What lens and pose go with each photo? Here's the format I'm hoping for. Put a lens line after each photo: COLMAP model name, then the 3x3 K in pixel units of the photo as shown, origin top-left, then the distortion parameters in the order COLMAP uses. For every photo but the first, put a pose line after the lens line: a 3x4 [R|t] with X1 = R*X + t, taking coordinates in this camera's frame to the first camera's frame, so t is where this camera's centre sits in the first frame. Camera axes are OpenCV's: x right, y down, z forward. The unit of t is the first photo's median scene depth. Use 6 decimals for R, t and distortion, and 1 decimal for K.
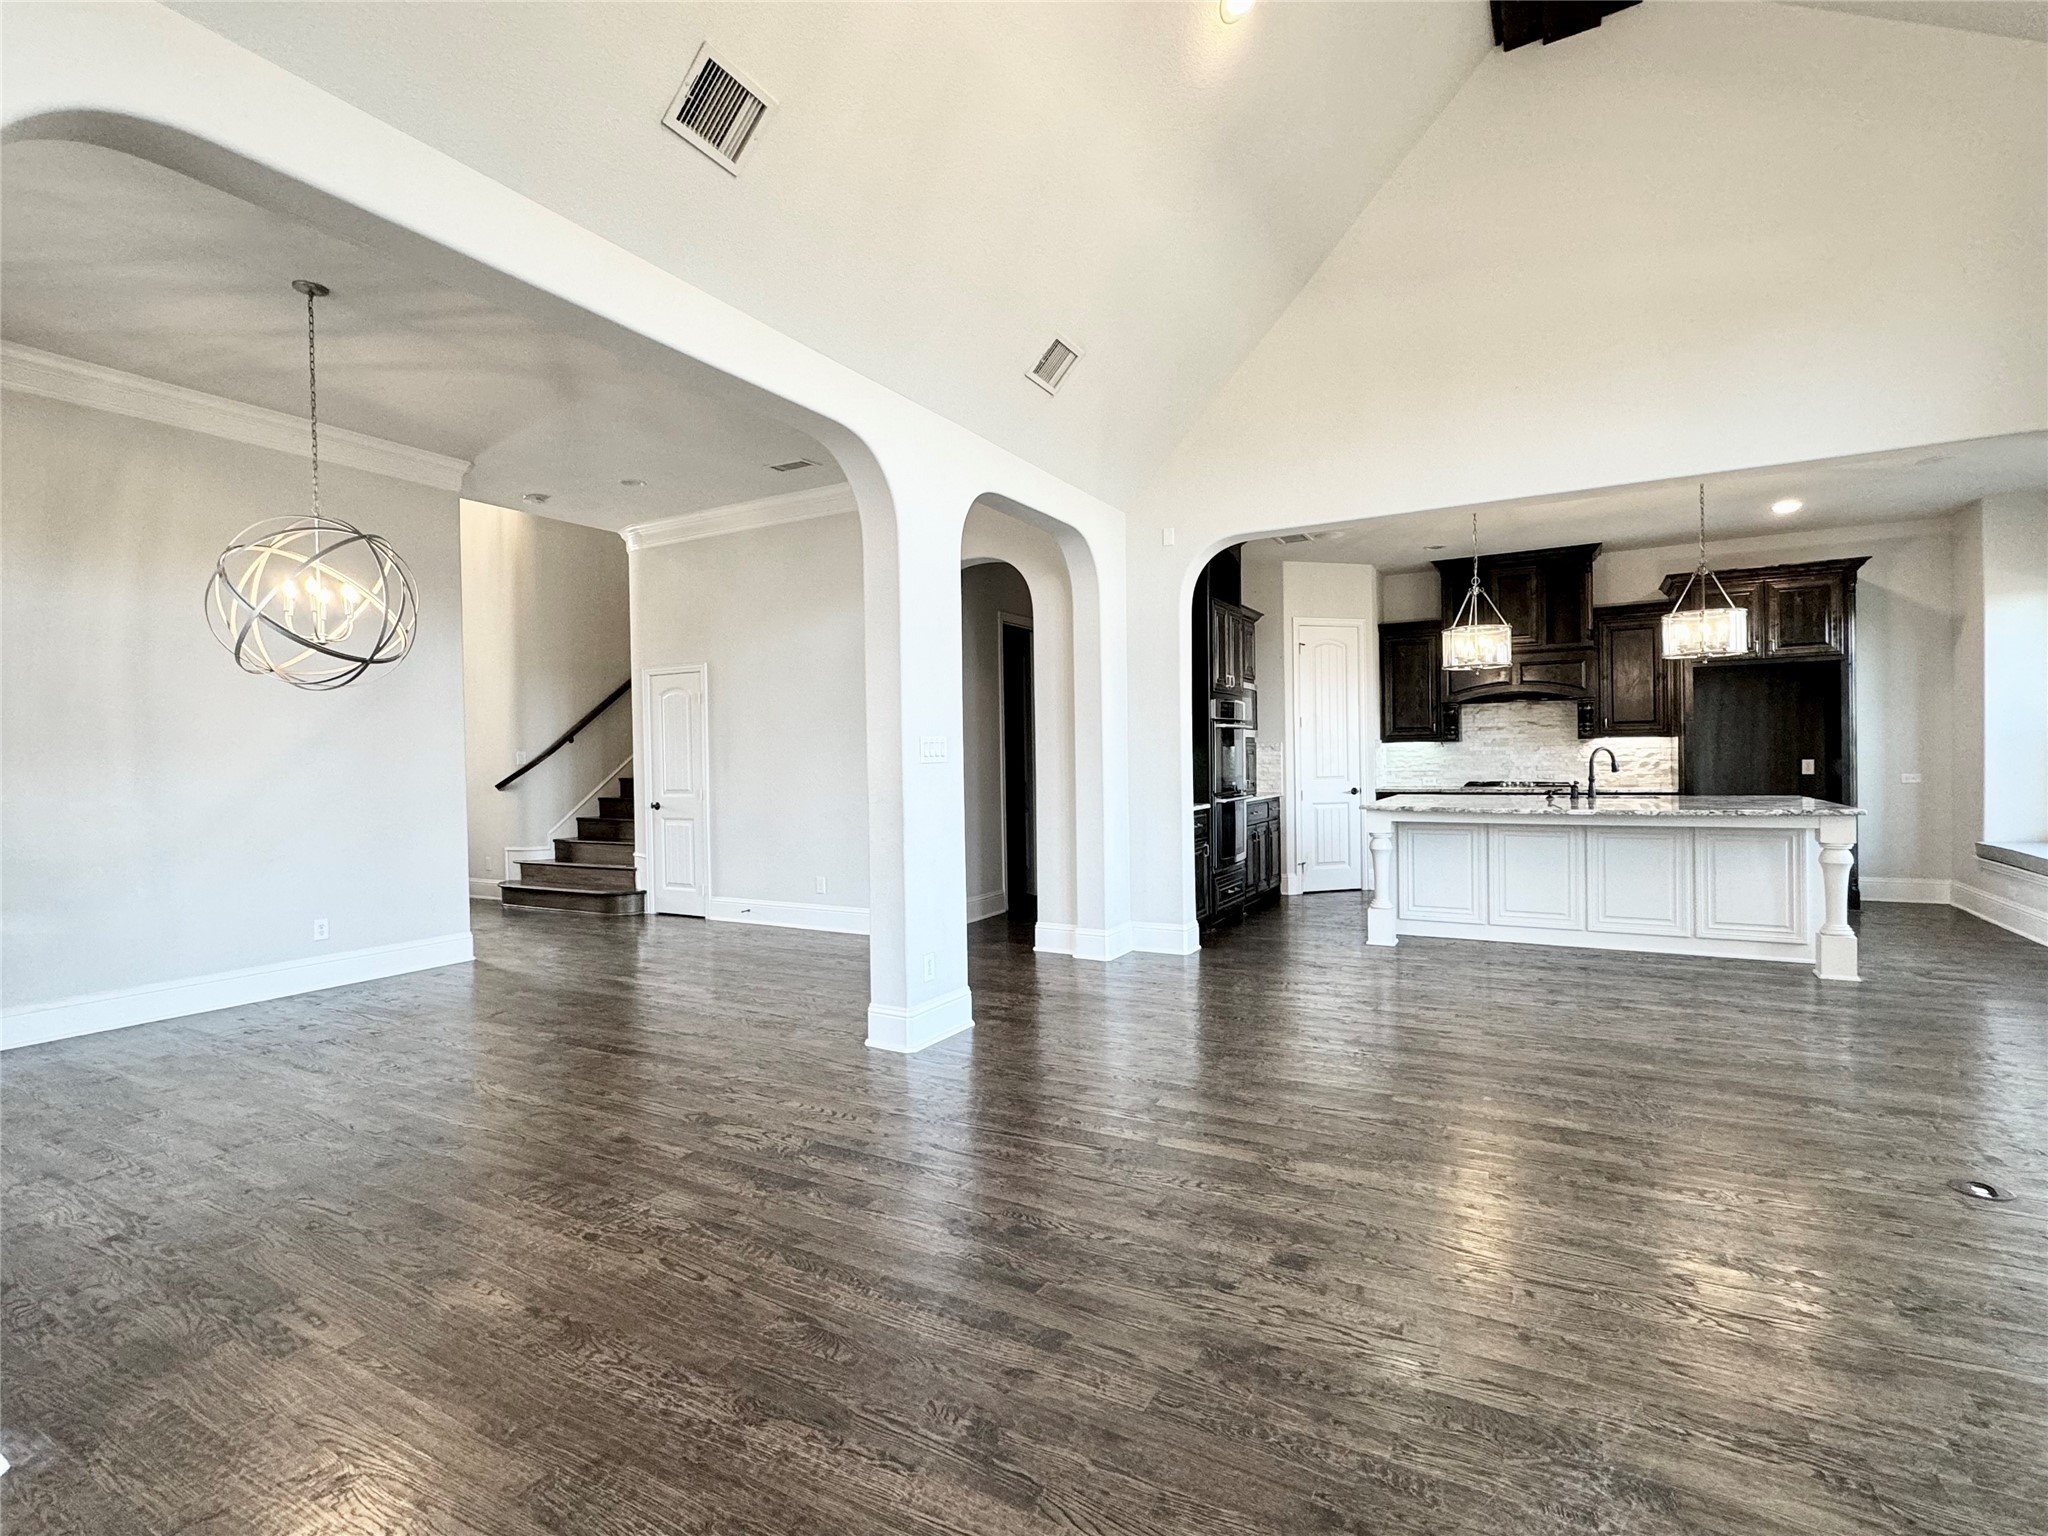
lens RADIAL K [[991.9, 0, 1012.9], [0, 991.9, 767.4], [0, 0, 1]] dist [0.002854, -0.000533]
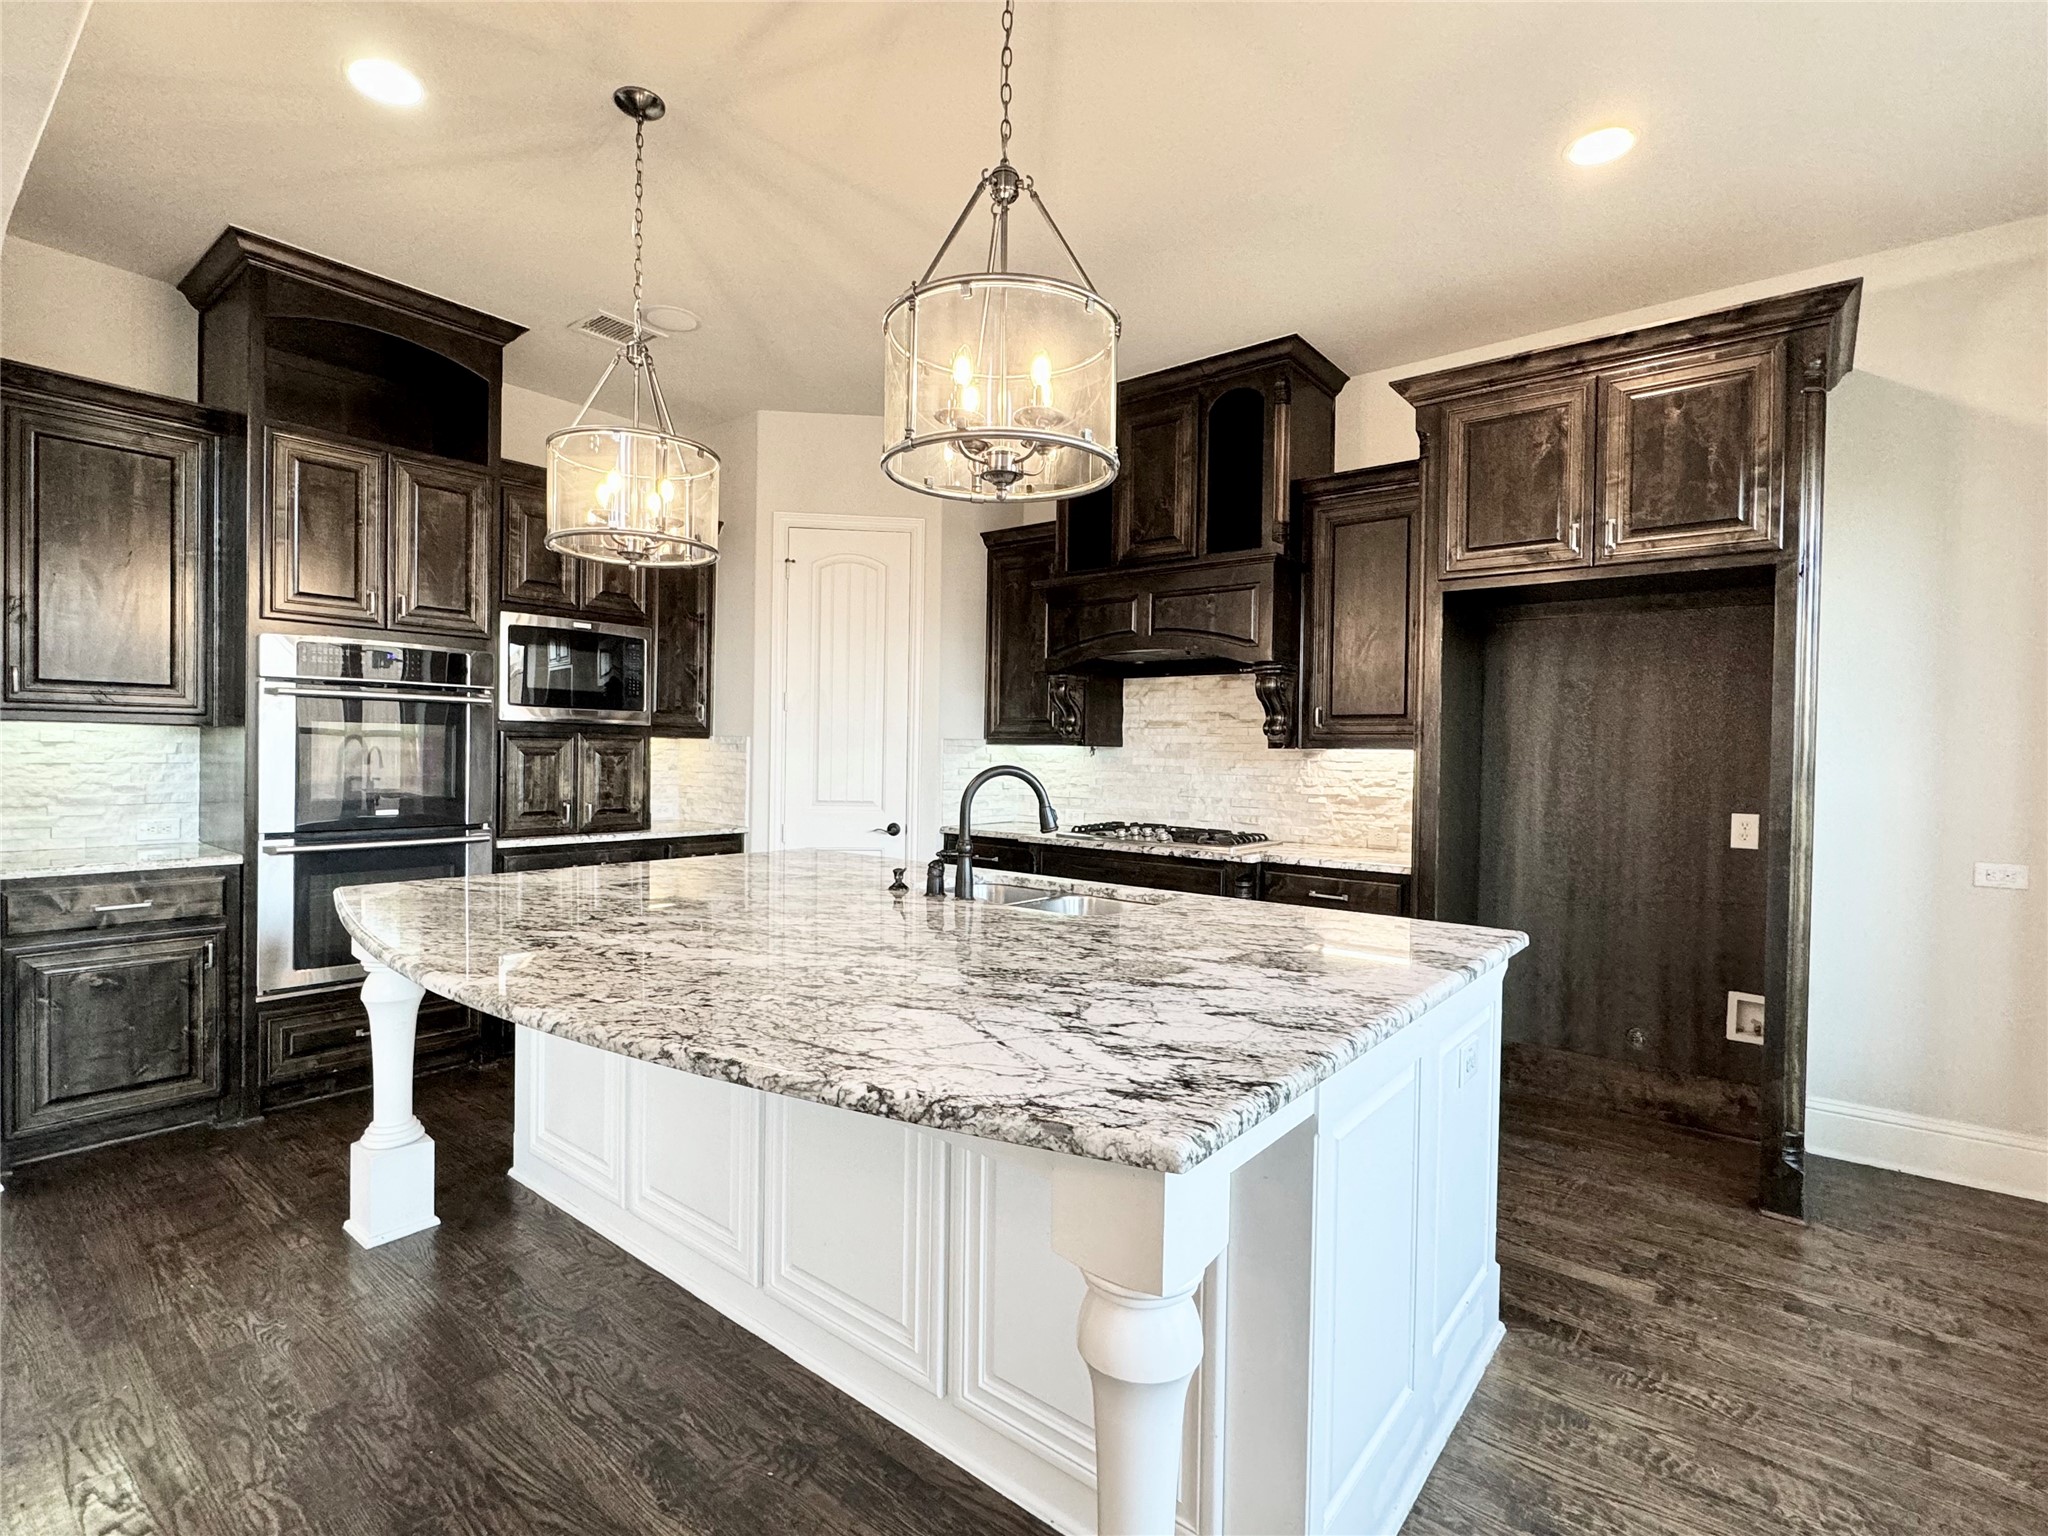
lens RADIAL K [[991.9, 0, 1007.0], [0, 991.9, 759.8], [0, 0, 1]] dist [0.002854, -0.000533]
pose [[0.987362, 0.037464, -0.153987, 0.530403], [-0.037610, 0.999291, 0.001965, -0.019551], [0.153952, 0.003851, 0.988071, 0.506206]]
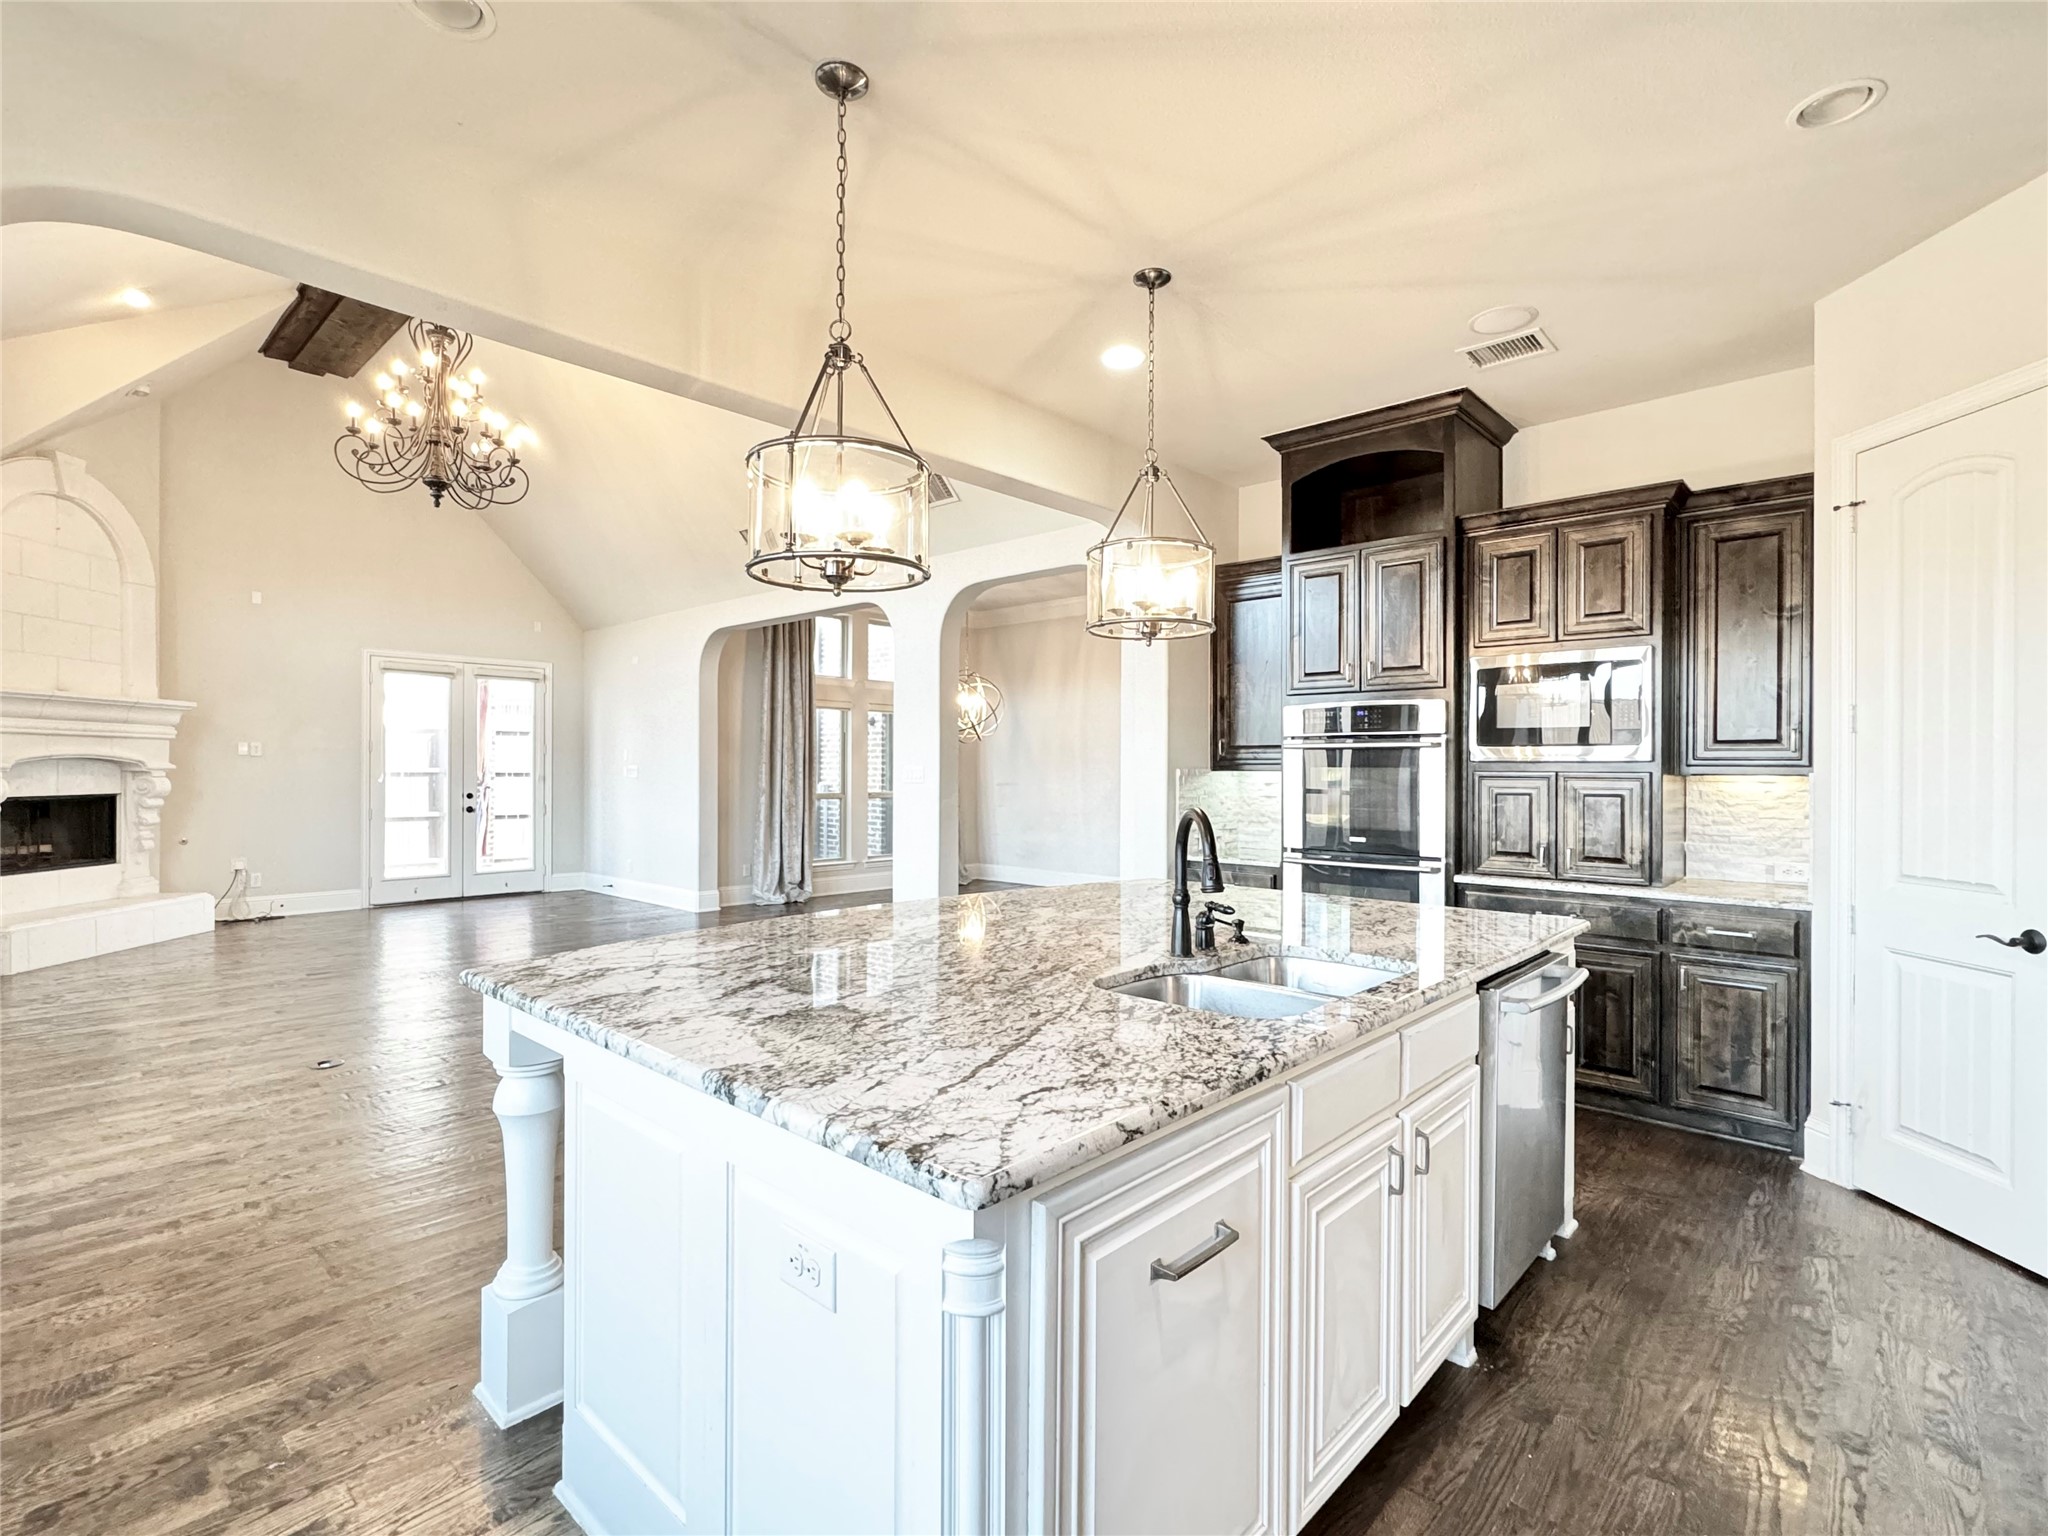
lens RADIAL K [[991.9, 0, 1009.7], [0, 991.9, 763.0], [0, 0, 1]] dist [0.002854, -0.000533]
pose [[-0.232312, 0.000579, -0.972641, 0.619132], [-0.017602, 0.999834, 0.004799, -0.022064], [0.972482, 0.018236, -0.232264, 0.632455]]
